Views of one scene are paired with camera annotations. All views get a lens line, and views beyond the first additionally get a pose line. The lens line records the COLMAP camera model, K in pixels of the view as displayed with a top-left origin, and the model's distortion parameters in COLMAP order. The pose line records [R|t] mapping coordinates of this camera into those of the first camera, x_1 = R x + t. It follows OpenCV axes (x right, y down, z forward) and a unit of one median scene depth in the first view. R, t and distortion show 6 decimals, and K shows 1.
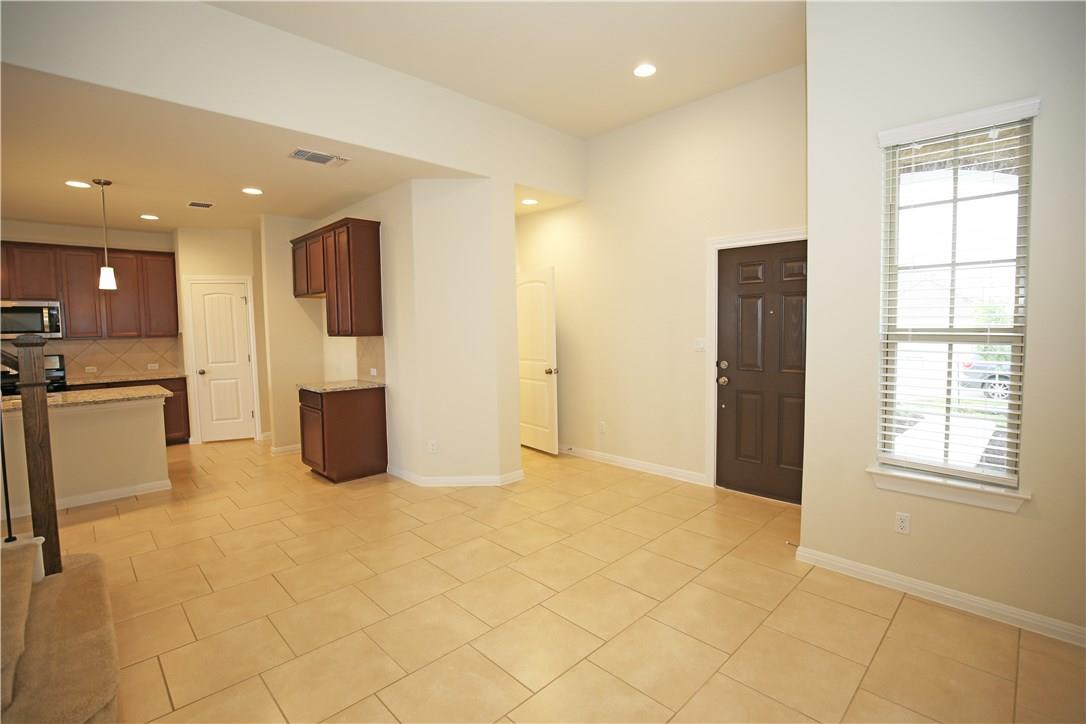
lens RADIAL K [[495.2, 0, 549.1], [0, 495.2, 354.1], [0, 0, 1]] dist [-0.033882, 0.002161]
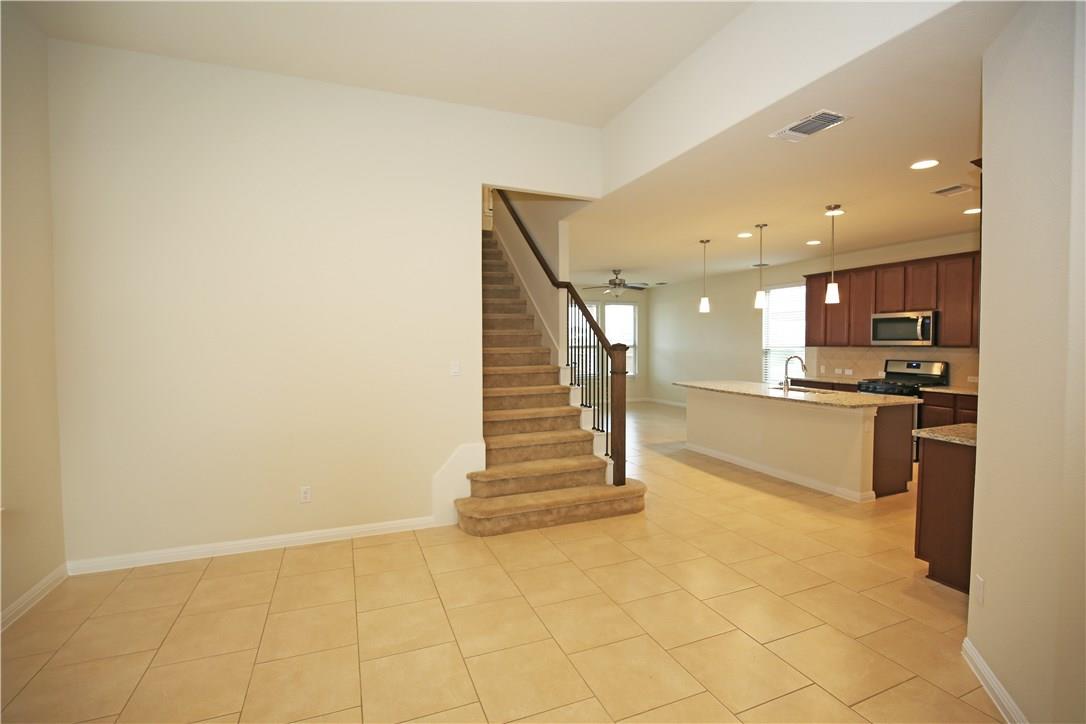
lens RADIAL K [[495.2, 0, 543.0], [0, 495.2, 360.9], [0, 0, 1]] dist [-0.033882, 0.002161]
pose [[-0.386563, 0.053116, -0.920732, 0.296741], [-0.041278, 0.996343, 0.074809, -0.045439], [0.921339, 0.066925, -0.382957, 0.639151]]
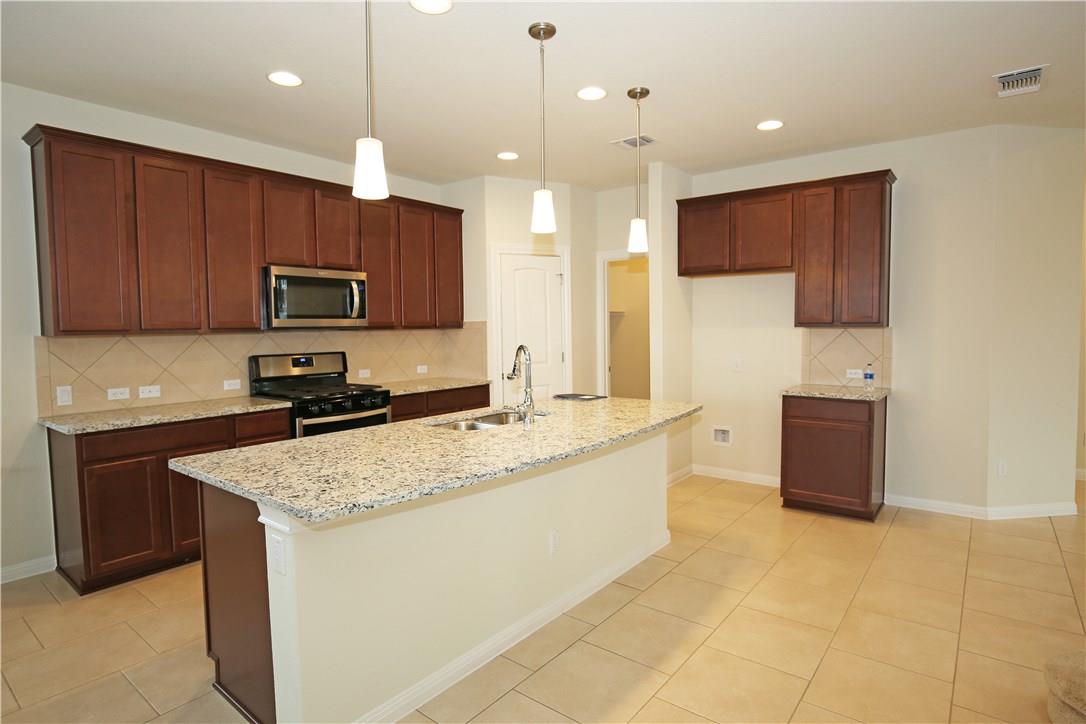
lens RADIAL K [[580.1, 0, 546.1], [0, 580.1, 360.3], [0, 0, 1]] dist [-0.020779, -0.001442]
pose [[0.992267, -0.000058, 0.124126, -0.888448], [-0.000305, 0.999996, 0.002905, 0.011828], [-0.124125, -0.002920, 0.992262, 0.163940]]
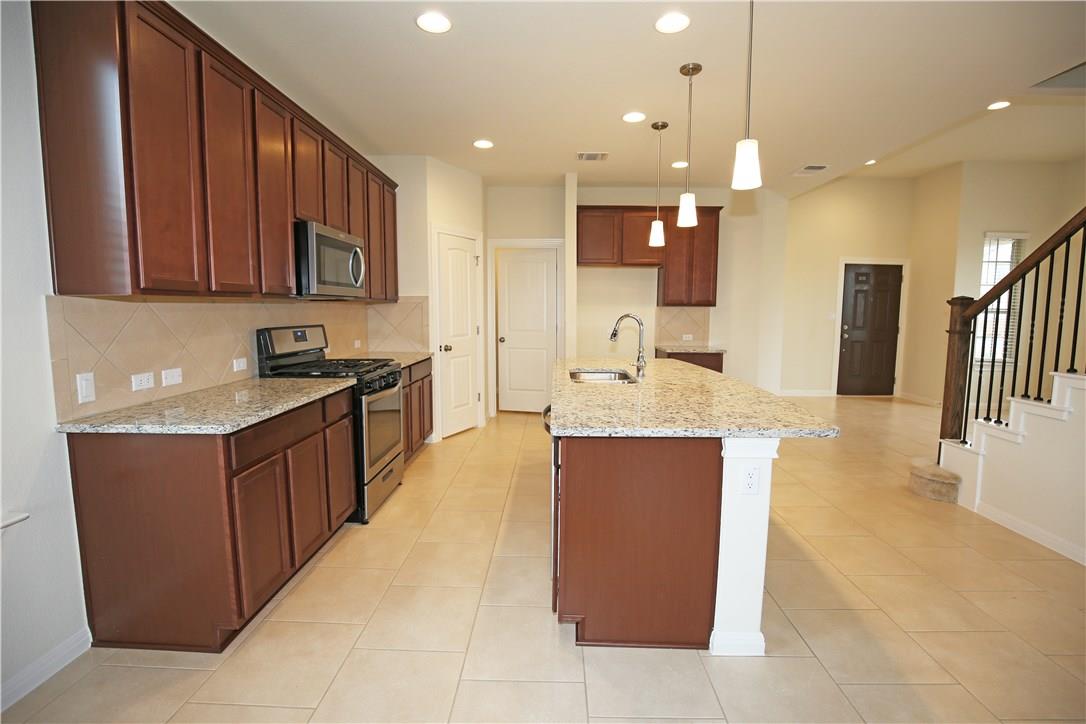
lens RADIAL K [[495.2, 0, 543.5], [0, 495.2, 362.3], [0, 0, 1]] dist [-0.033882, 0.002161]
pose [[0.719288, -0.053121, 0.692678, -1.333069], [0.020958, 0.998278, 0.054794, 0.022279], [-0.694396, -0.024896, 0.719163, 0.369627]]
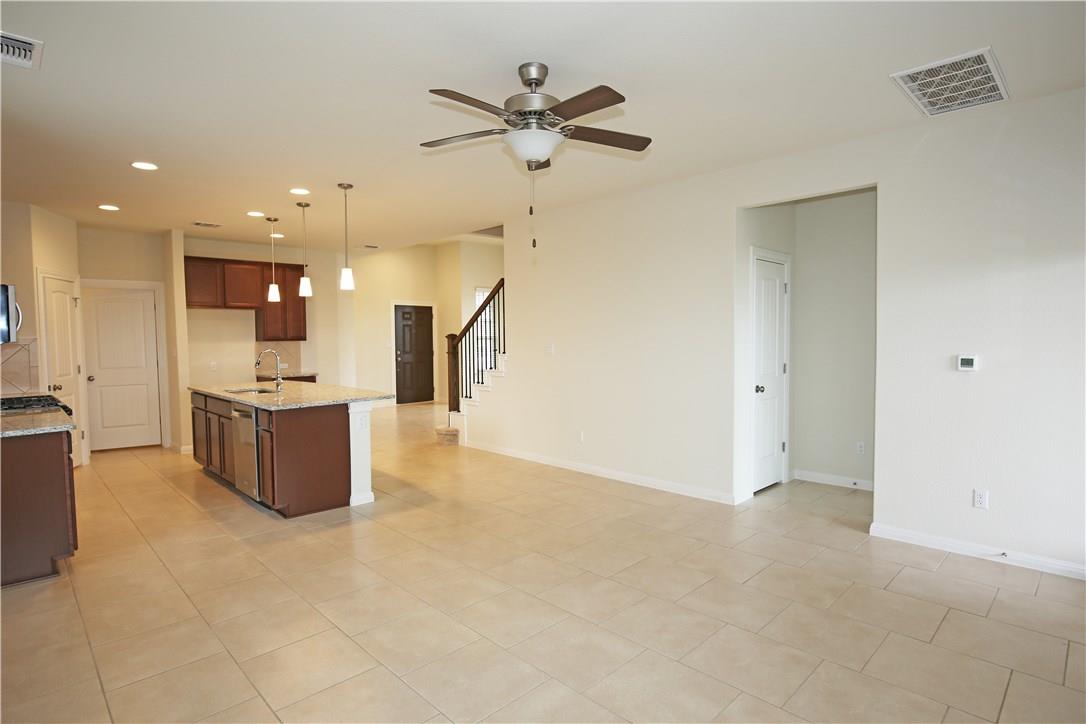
lens RADIAL K [[565.8, 0, 542.1], [0, 565.8, 354.5], [0, 0, 1]] dist [-0.020333, -0.000209]
pose [[0.007529, -0.017724, 0.999815, -1.875600], [0.067048, 0.997602, 0.017180, 0.023622], [-0.997721, 0.066906, 0.008699, 0.216987]]
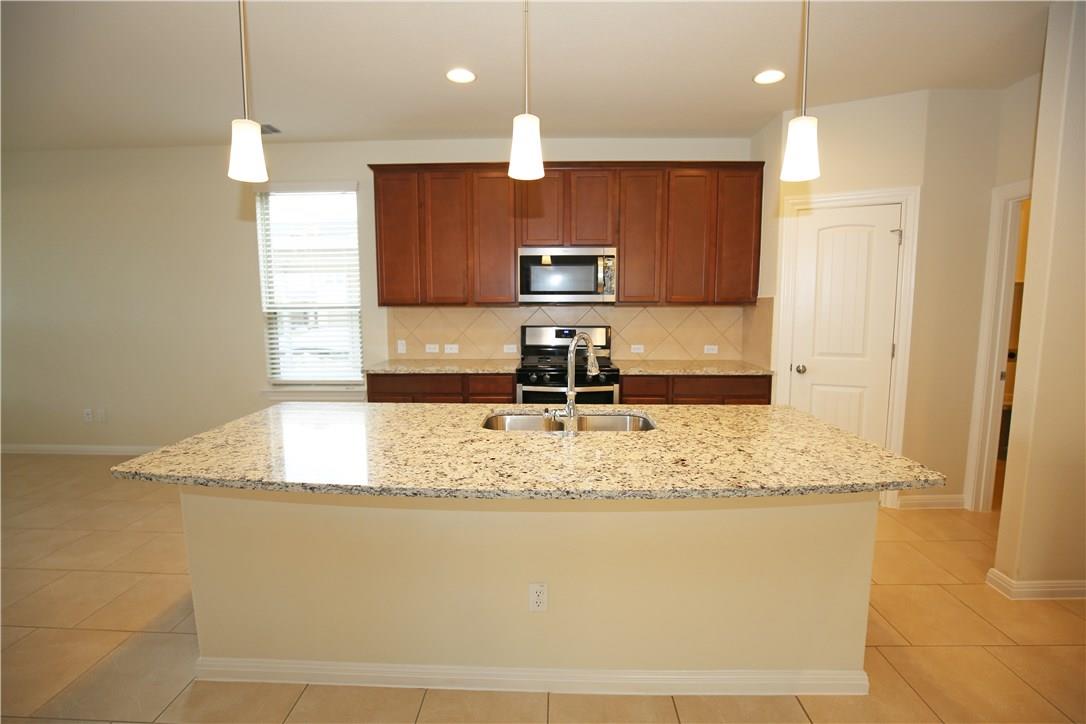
lens RADIAL K [[495.2, 0, 541.6], [0, 495.2, 359.2], [0, 0, 1]] dist [-0.033882, 0.002161]
pose [[0.691332, 0.103078, -0.715147, -0.598262], [-0.051185, 0.994272, 0.093829, -0.014446], [0.720722, -0.028262, 0.692648, 0.452609]]
